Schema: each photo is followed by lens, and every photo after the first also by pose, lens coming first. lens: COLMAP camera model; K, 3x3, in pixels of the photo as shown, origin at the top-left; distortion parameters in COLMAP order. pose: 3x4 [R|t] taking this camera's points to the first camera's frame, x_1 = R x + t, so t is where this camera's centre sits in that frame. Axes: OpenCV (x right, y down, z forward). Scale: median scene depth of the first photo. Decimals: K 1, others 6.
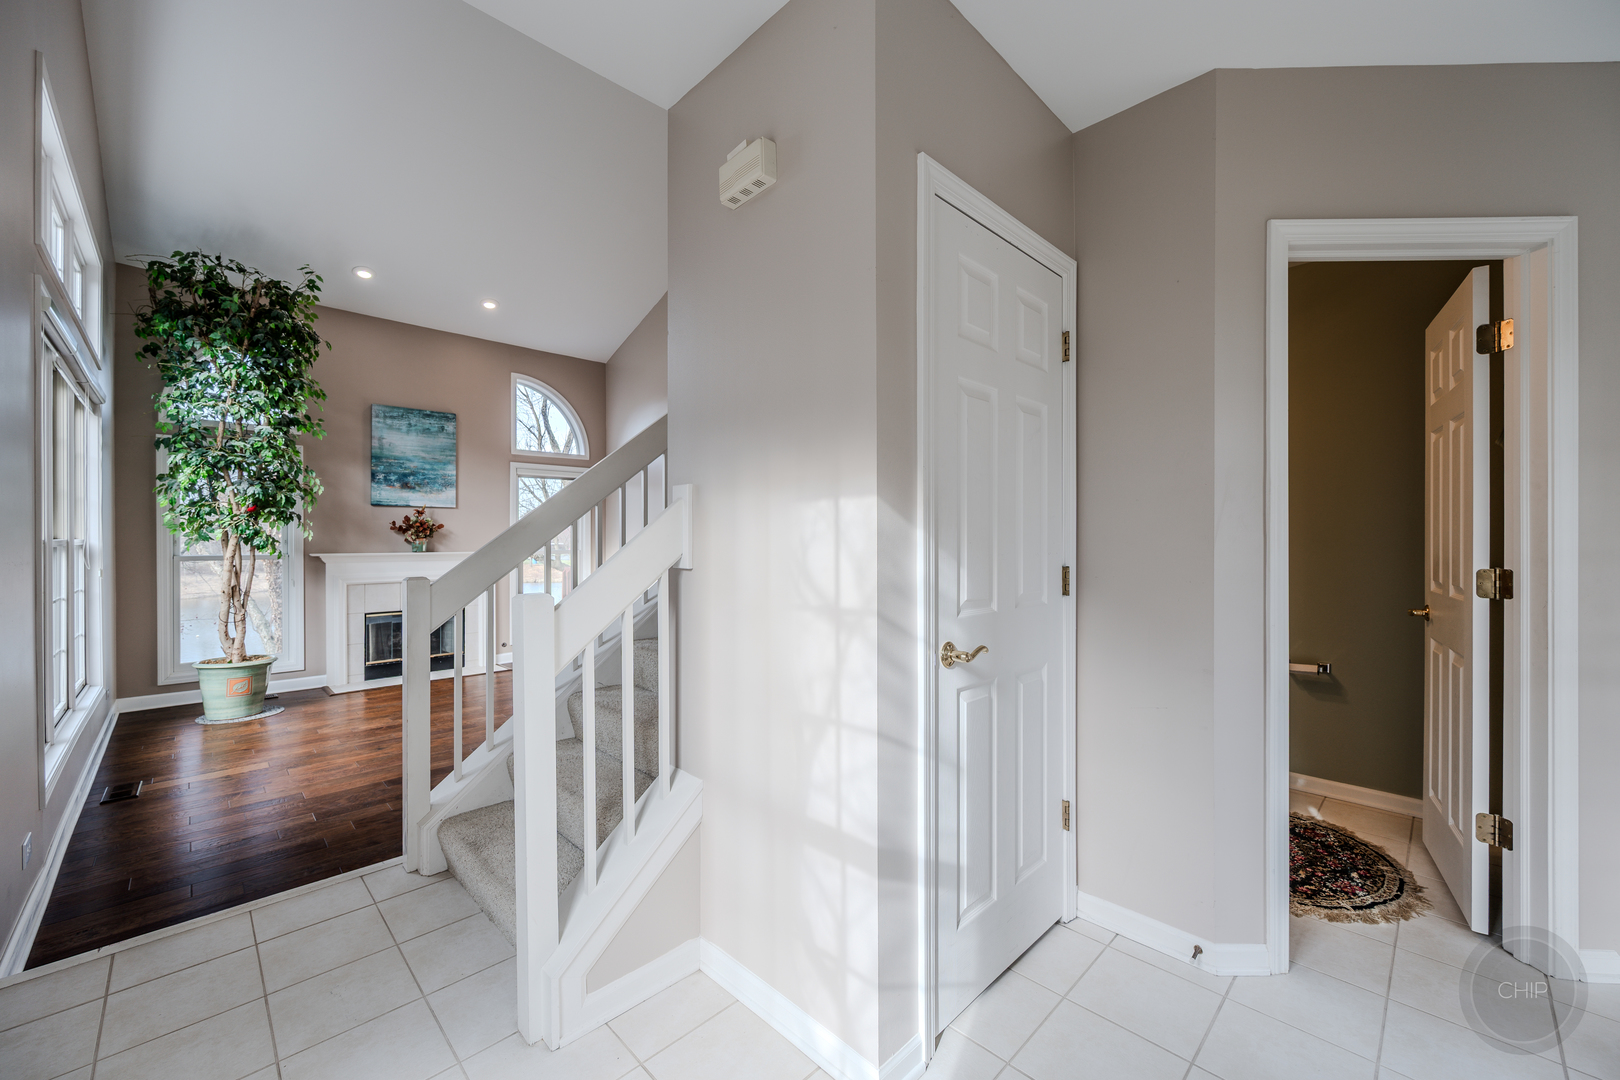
lens RADIAL K [[634.8, 0, 810.9], [0, 634.8, 536.9], [0, 0, 1]] dist [-0.000501, 0.000233]
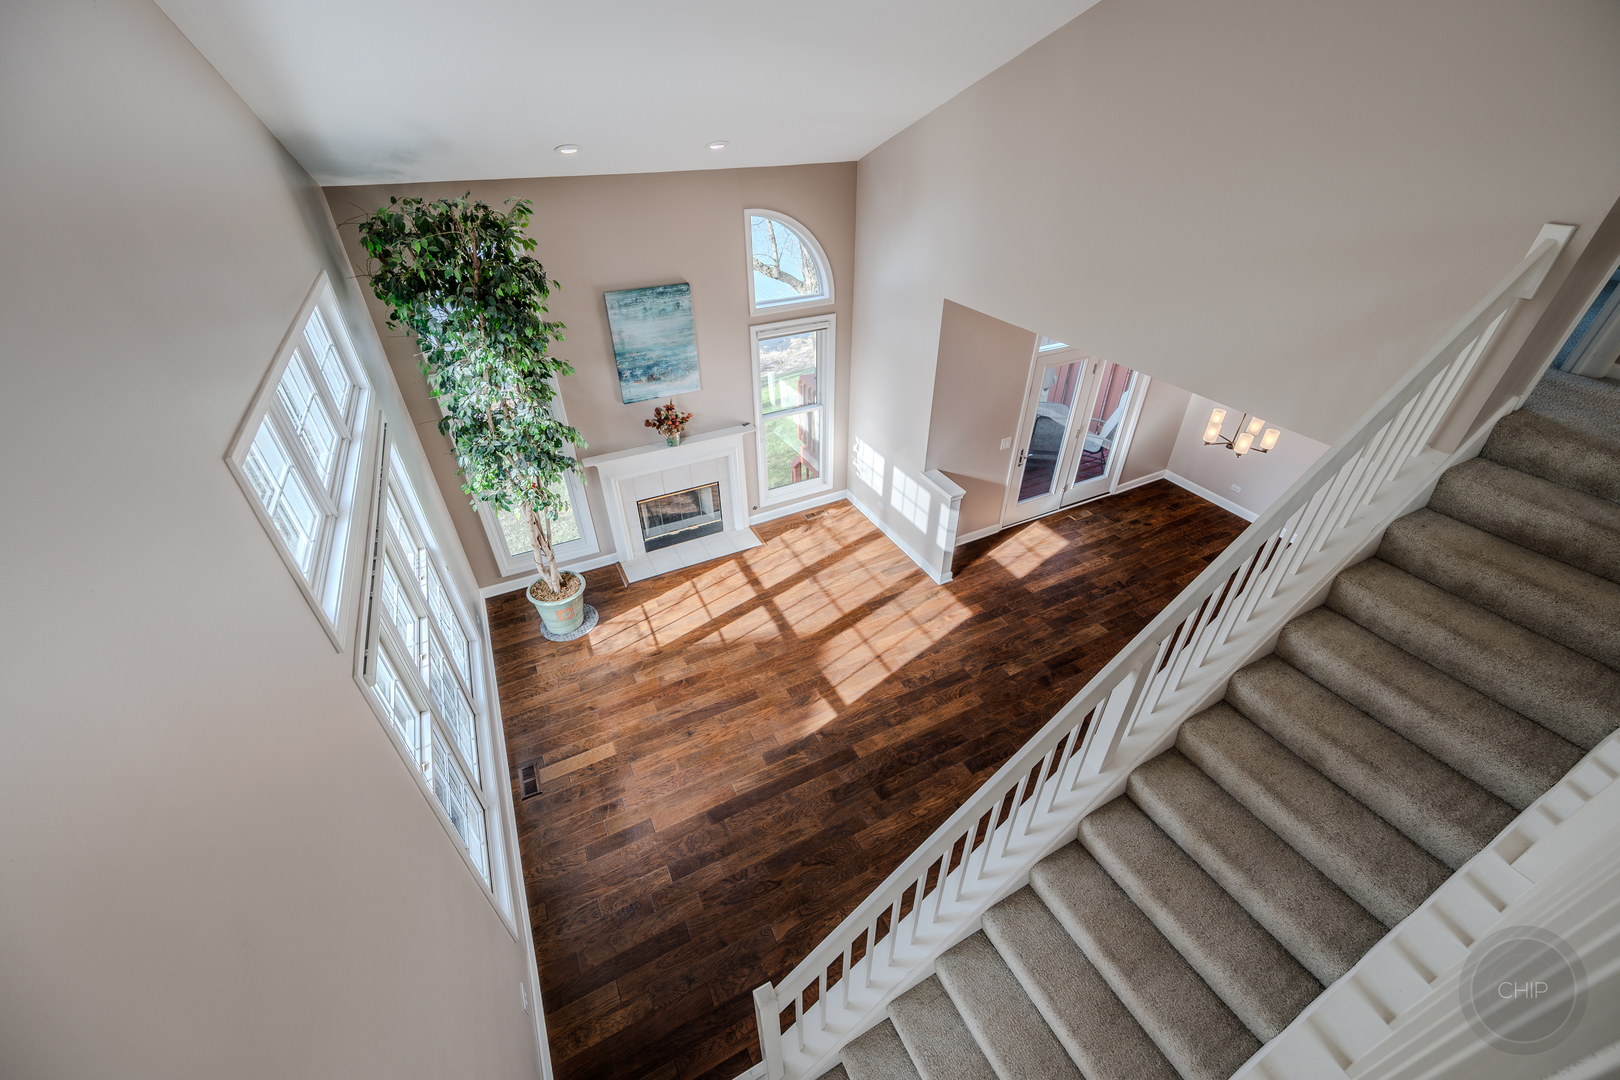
lens RADIAL K [[634.8, 0, 814.5], [0, 634.8, 538.7], [0, 0, 1]] dist [-0.000501, 0.000233]
pose [[0.955453, 0.169823, -0.241390, -0.162010], [0.000090, 0.817708, 0.575633, -0.450497], [0.295142, -0.550012, 0.781267, 0.239030]]
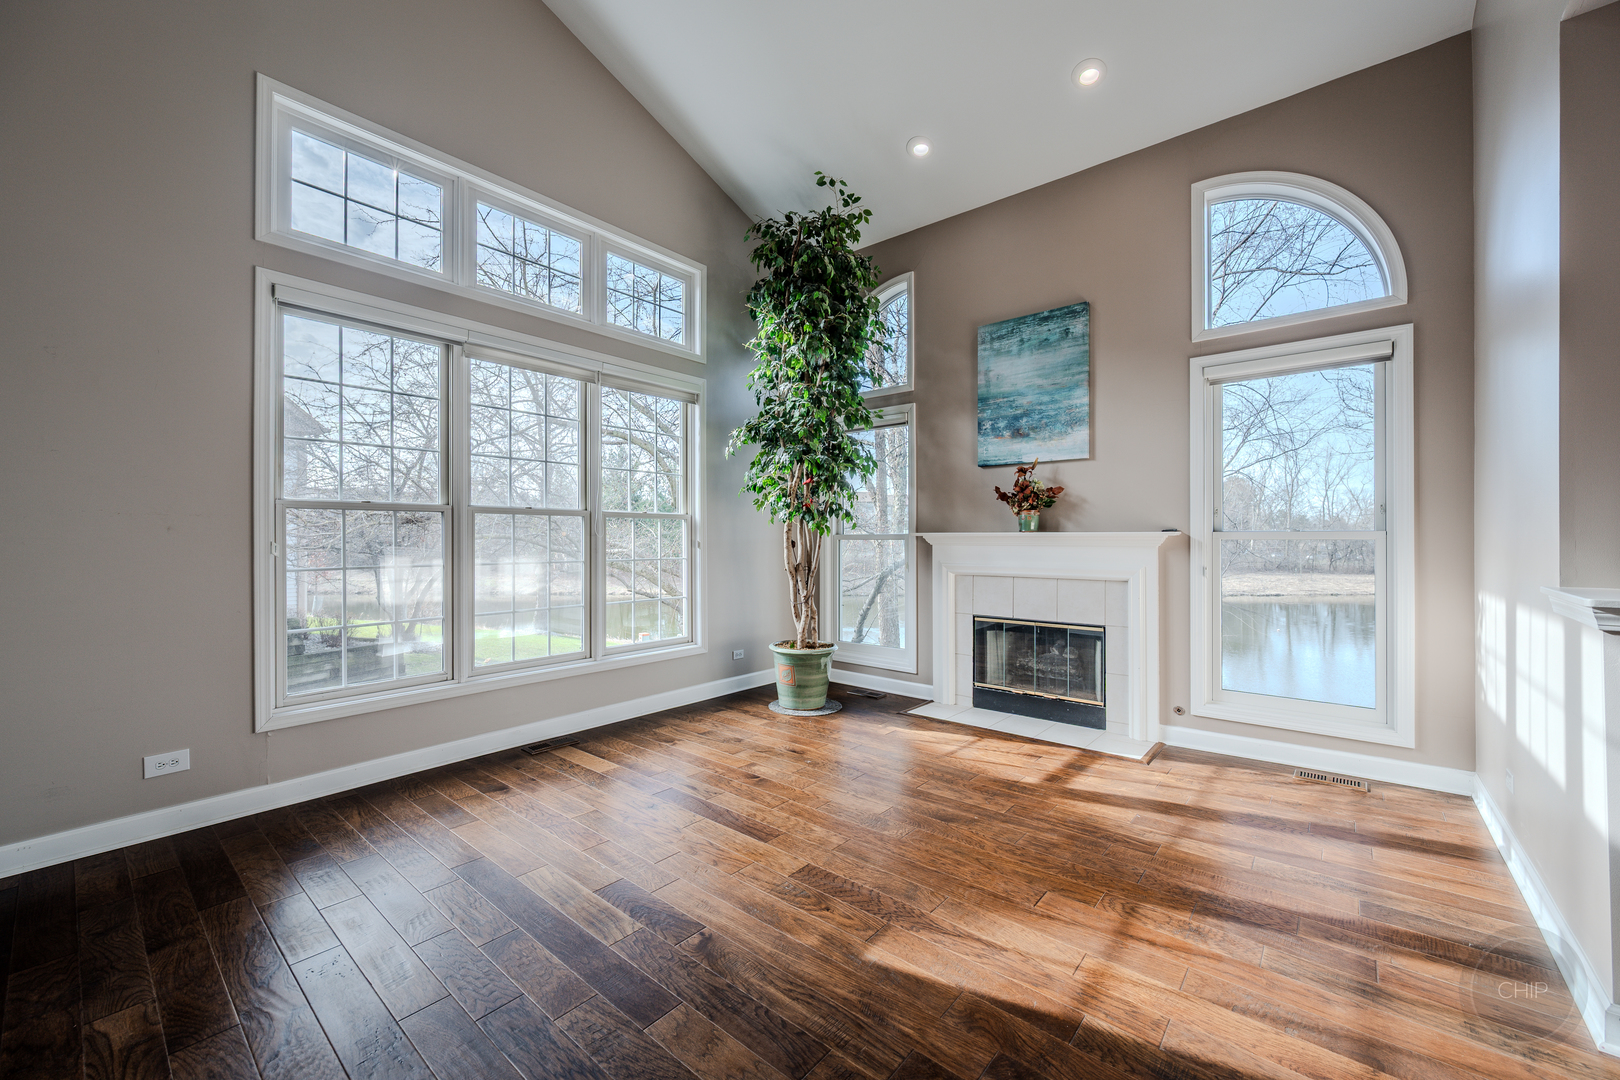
lens RADIAL K [[634.8, 0, 813.4], [0, 634.8, 536.7], [0, 0, 1]] dist [-0.000501, 0.000233]
pose [[0.100130, -0.002196, -0.994972, 0.010643], [0.002288, 0.999995, -0.001976, 0.032068], [0.994972, -0.002078, 0.100134, 0.769298]]
